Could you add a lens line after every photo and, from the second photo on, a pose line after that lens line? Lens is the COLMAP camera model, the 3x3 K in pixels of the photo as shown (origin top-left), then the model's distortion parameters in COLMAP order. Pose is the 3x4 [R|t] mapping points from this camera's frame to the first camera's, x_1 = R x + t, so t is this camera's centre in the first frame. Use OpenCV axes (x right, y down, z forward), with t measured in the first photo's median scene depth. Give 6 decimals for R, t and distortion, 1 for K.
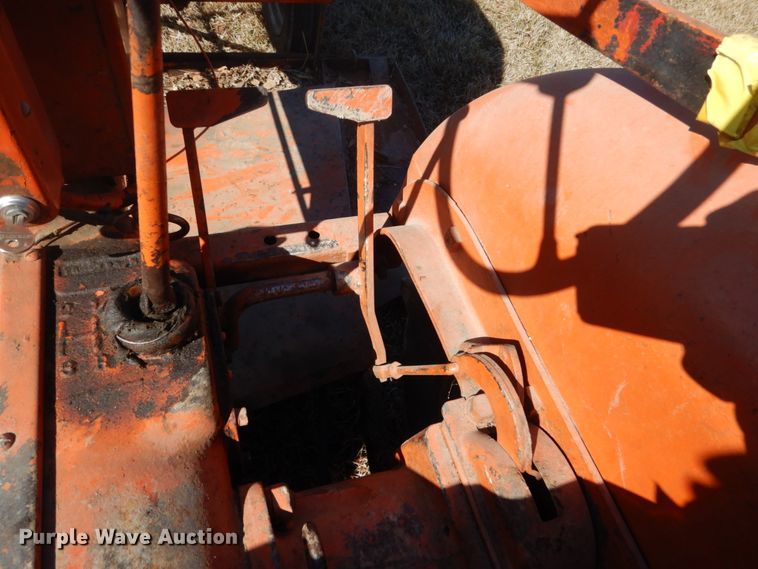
lens RADIAL K [[537.1, 0, 376.3], [0, 537.1, 280.4], [0, 0, 1]] dist [0.003506, -0.004480]
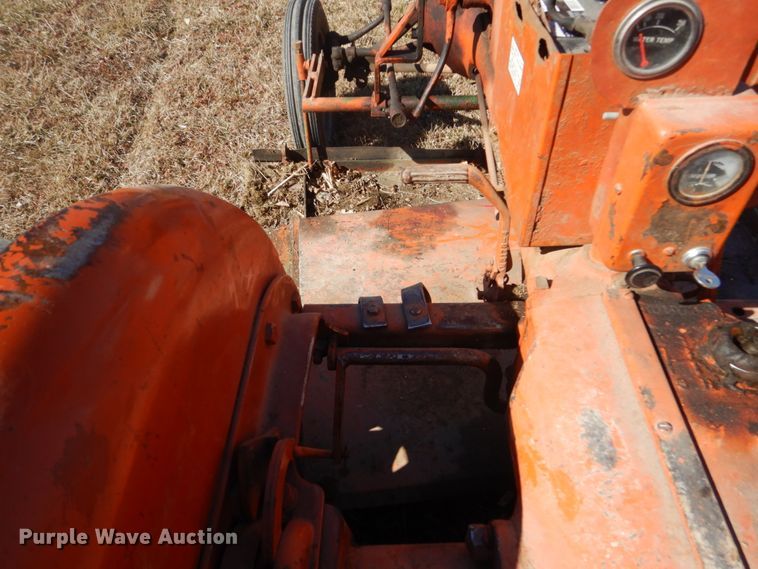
lens RADIAL K [[537.1, 0, 376.3], [0, 537.1, 280.4], [0, 0, 1]] dist [0.003506, -0.004480]
pose [[0.925119, 0.096878, -0.367109, -0.520742], [-0.155367, 0.978833, -0.133220, 0.134106], [0.346433, 0.180281, 0.920589, -0.306942]]
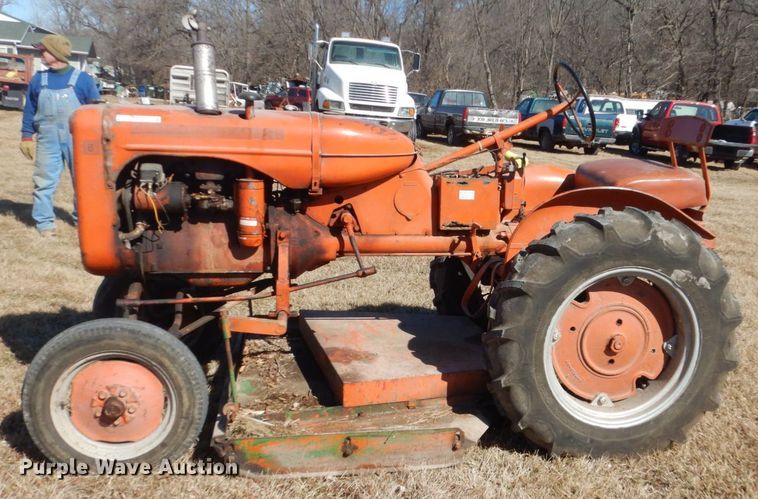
lens RADIAL K [[801.1, 0, 485.8], [0, 801.1, 277.8], [0, 0, 1]] dist [0.003993, -0.017306]
pose [[0.062601, -0.382992, 0.921628, -6.391319], [0.796233, 0.575930, 0.185251, -1.082738], [-0.601743, 0.722233, 0.341005, -0.997348]]
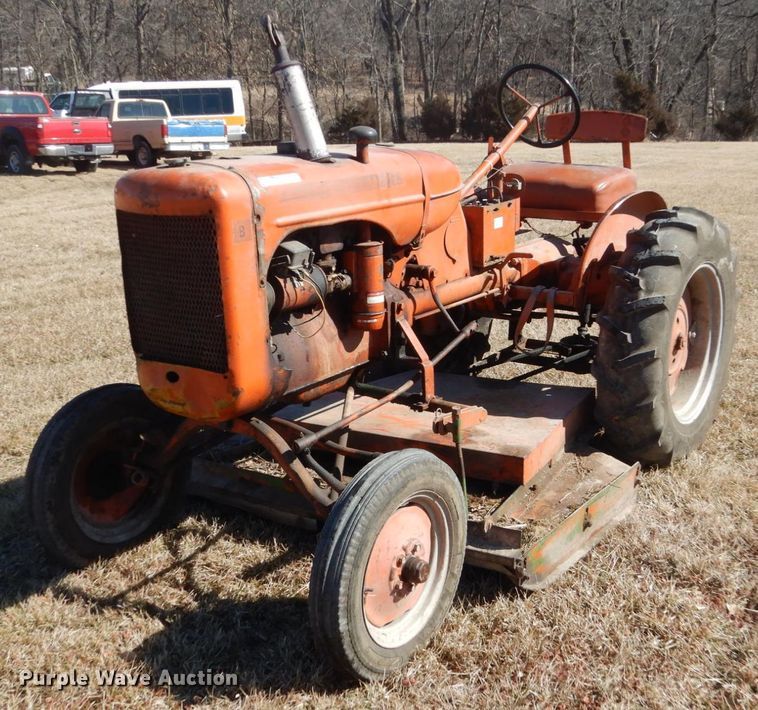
lens RADIAL K [[968.6, 0, 434.3], [0, 968.6, 354.6], [0, 0, 1]] dist [0.014545, 0.027597]
pose [[-0.630126, -0.357266, 0.689422, -5.086349], [0.580019, 0.373738, 0.723808, -4.933705], [-0.516254, 0.855968, -0.028281, 1.797051]]
